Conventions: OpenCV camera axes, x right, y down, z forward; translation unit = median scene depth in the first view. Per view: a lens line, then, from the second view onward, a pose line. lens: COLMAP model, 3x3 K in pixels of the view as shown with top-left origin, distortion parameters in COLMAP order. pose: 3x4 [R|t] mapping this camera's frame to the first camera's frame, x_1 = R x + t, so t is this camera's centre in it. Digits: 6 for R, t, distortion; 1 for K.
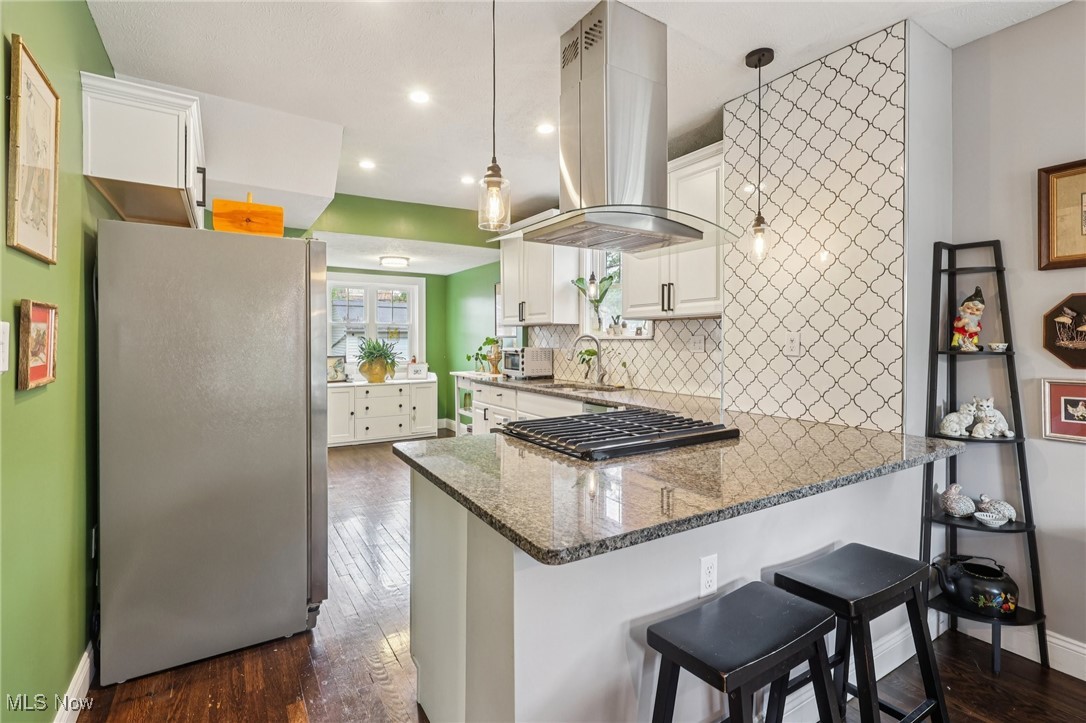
lens RADIAL K [[505.0, 0, 524.9], [0, 505.0, 336.8], [0, 0, 1]] dist [-0.000935, -0.000076]
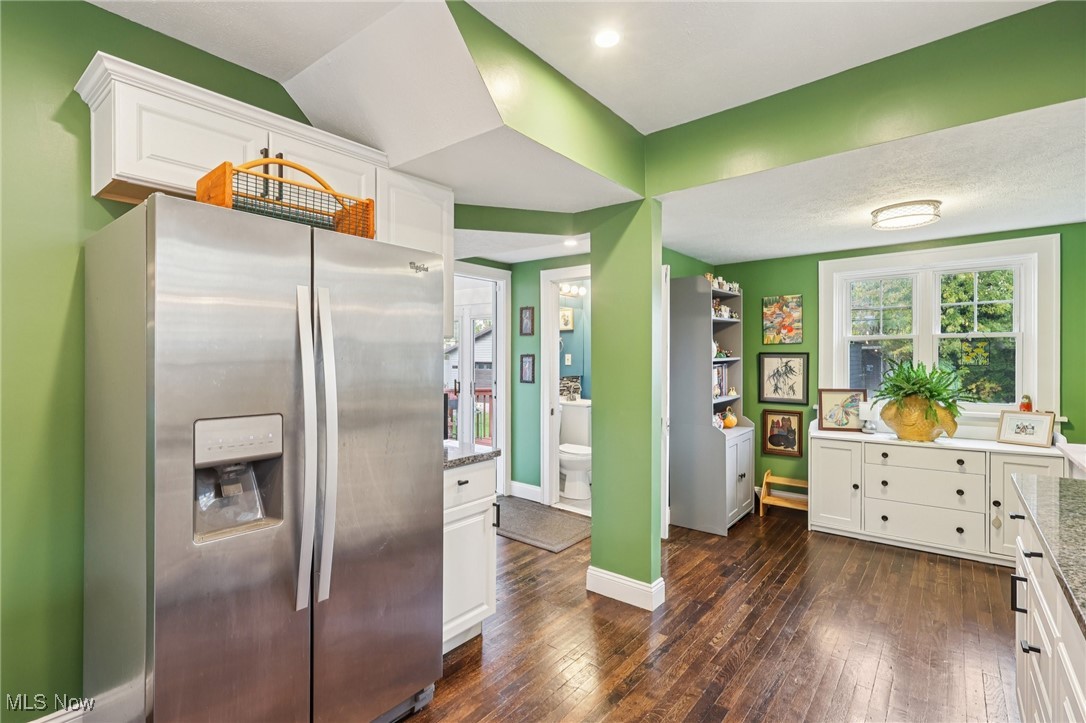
lens RADIAL K [[505.0, 0, 545.8], [0, 505.0, 363.0], [0, 0, 1]] dist [-0.000935, -0.000076]
pose [[0.361187, 0.002659, -0.932490, 0.080492], [0.004311, 0.999980, 0.004521, 0.000483], [0.932484, -0.005652, 0.361168, 0.419119]]
